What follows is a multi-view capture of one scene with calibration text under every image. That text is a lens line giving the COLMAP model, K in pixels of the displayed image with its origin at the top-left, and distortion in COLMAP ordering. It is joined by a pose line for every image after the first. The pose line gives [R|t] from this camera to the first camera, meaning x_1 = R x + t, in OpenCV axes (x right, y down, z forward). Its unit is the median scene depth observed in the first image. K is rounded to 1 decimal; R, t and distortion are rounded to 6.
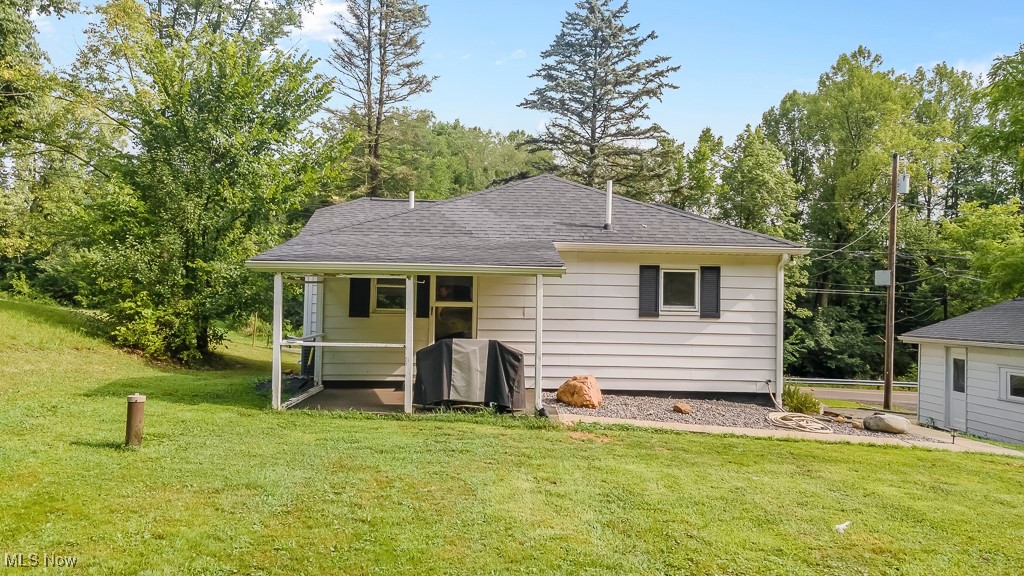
lens RADIAL K [[758.0, 0, 506.5], [0, 758.0, 285.1], [0, 0, 1]] dist [0.003349, -0.000203]
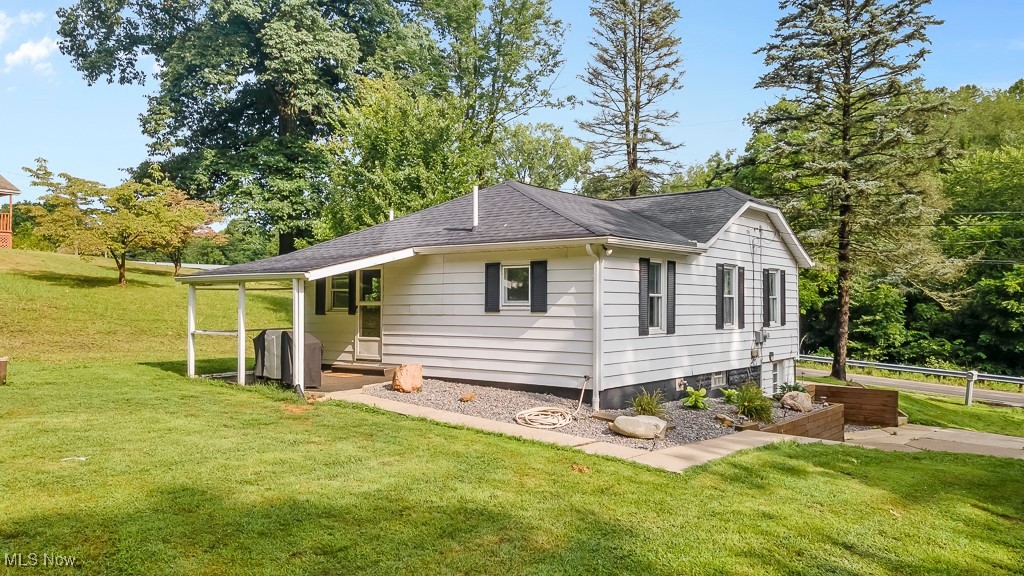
lens RADIAL K [[766.7, 0, 513.0], [0, 766.7, 294.3], [0, 0, 1]] dist [0.044279, -0.001516]
pose [[0.770799, -0.025391, -0.636572, 0.889470], [0.031801, 0.999493, -0.001361, 0.019895], [0.636284, -0.019195, 0.771216, 0.195601]]
